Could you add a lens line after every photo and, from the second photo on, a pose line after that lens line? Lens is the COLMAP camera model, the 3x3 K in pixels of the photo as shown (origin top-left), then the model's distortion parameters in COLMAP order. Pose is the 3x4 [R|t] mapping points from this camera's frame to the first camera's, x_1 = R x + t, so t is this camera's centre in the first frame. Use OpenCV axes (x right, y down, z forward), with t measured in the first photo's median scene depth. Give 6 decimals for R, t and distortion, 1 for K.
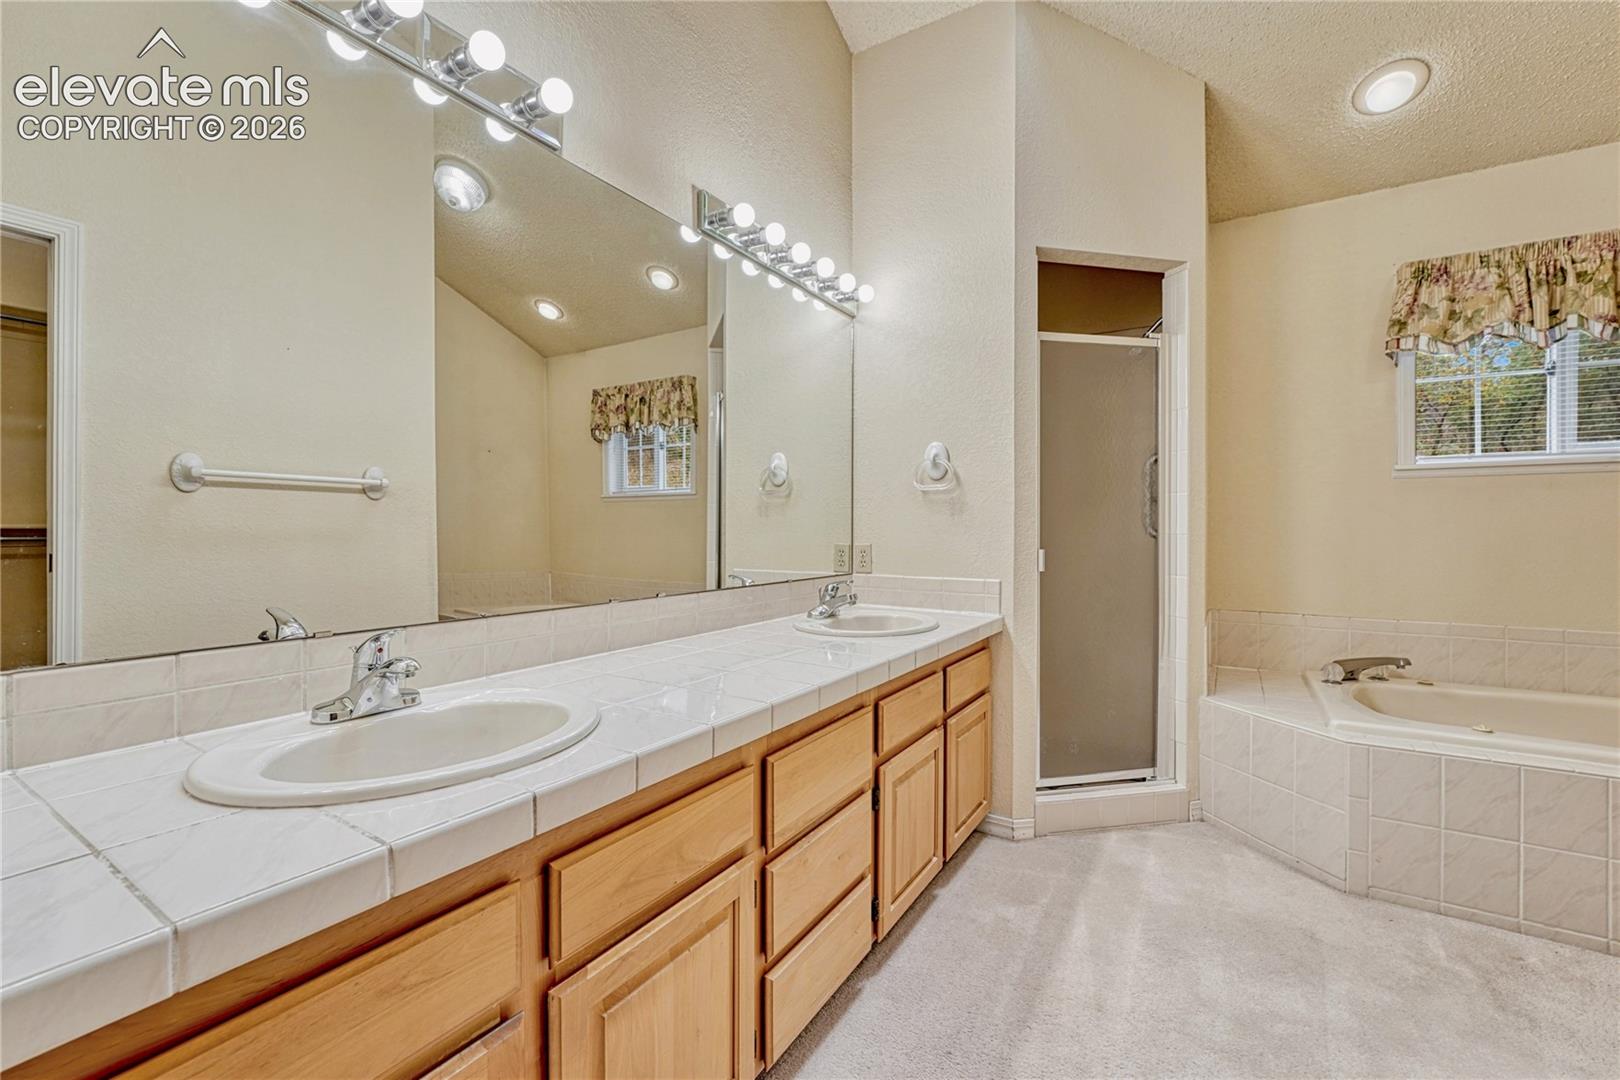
lens RADIAL K [[683.1, 0, 807.1], [0, 683.1, 525.5], [0, 0, 1]] dist [-0.009115, -0.000100]
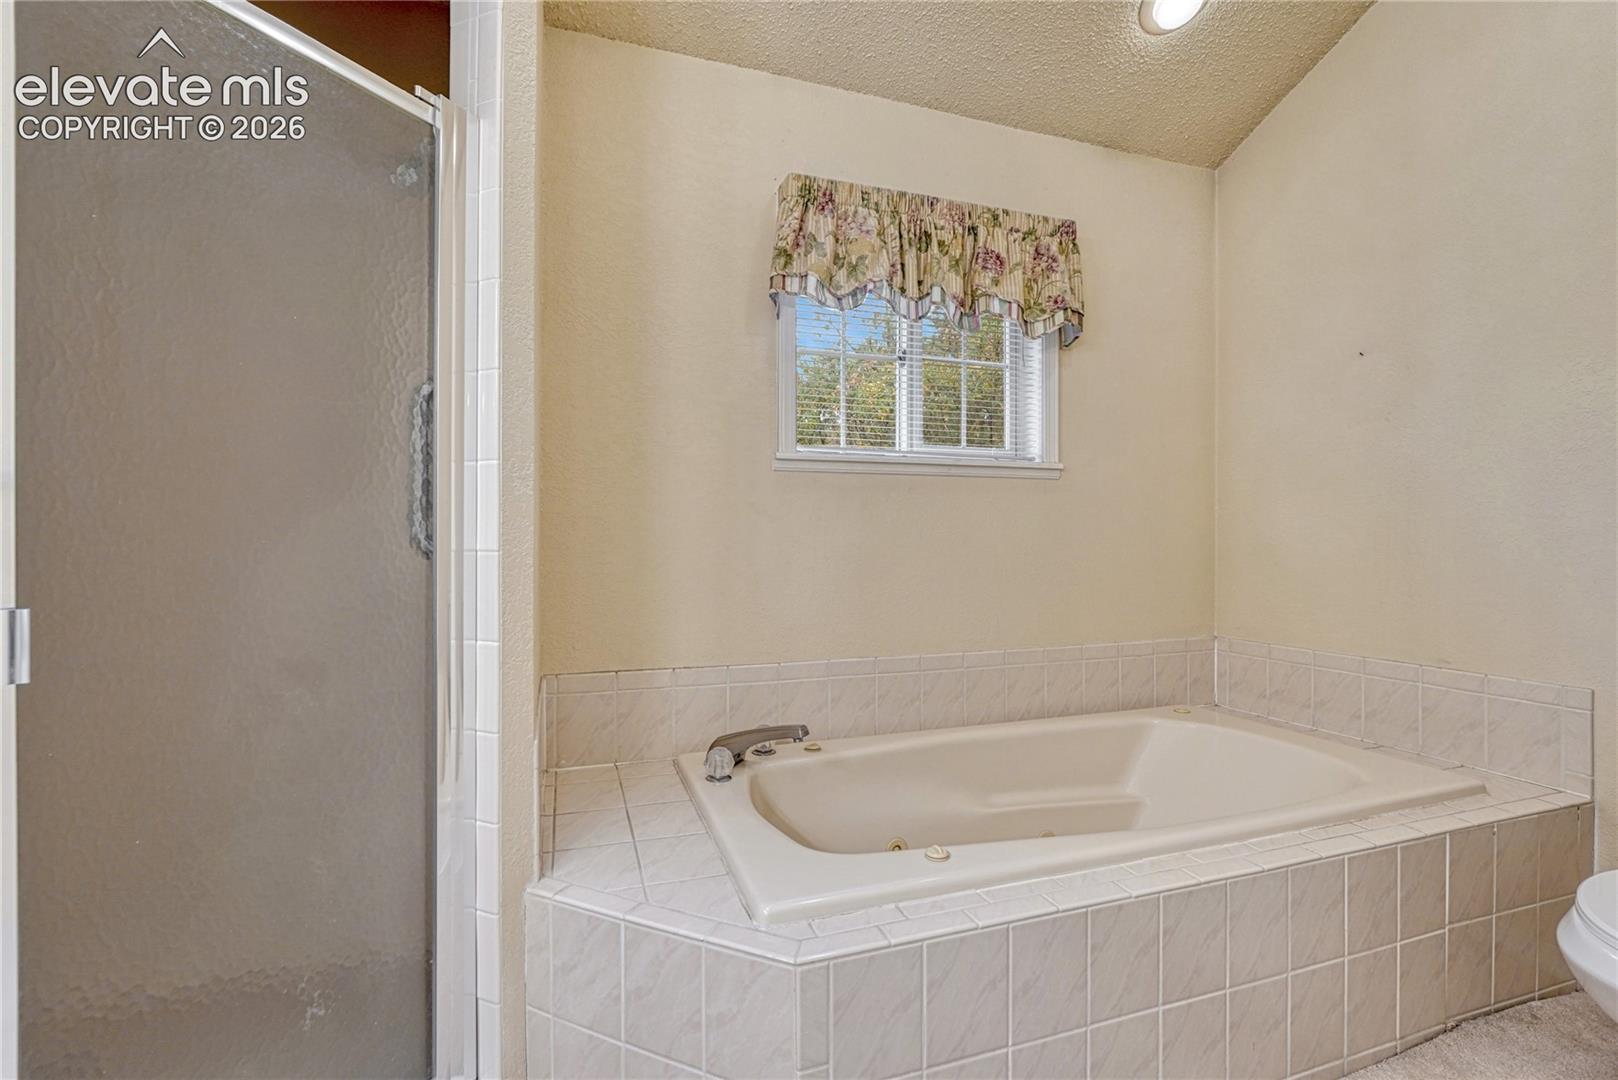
lens RADIAL K [[718.5, 0, 805.8], [0, 718.5, 532.6], [0, 0, 1]] dist [-0.002767, -0.000129]
pose [[0.631541, -0.002558, 0.775338, 0.303792], [-0.001428, 0.999989, 0.004462, -0.004940], [-0.775341, -0.003926, 0.631530, 0.517327]]
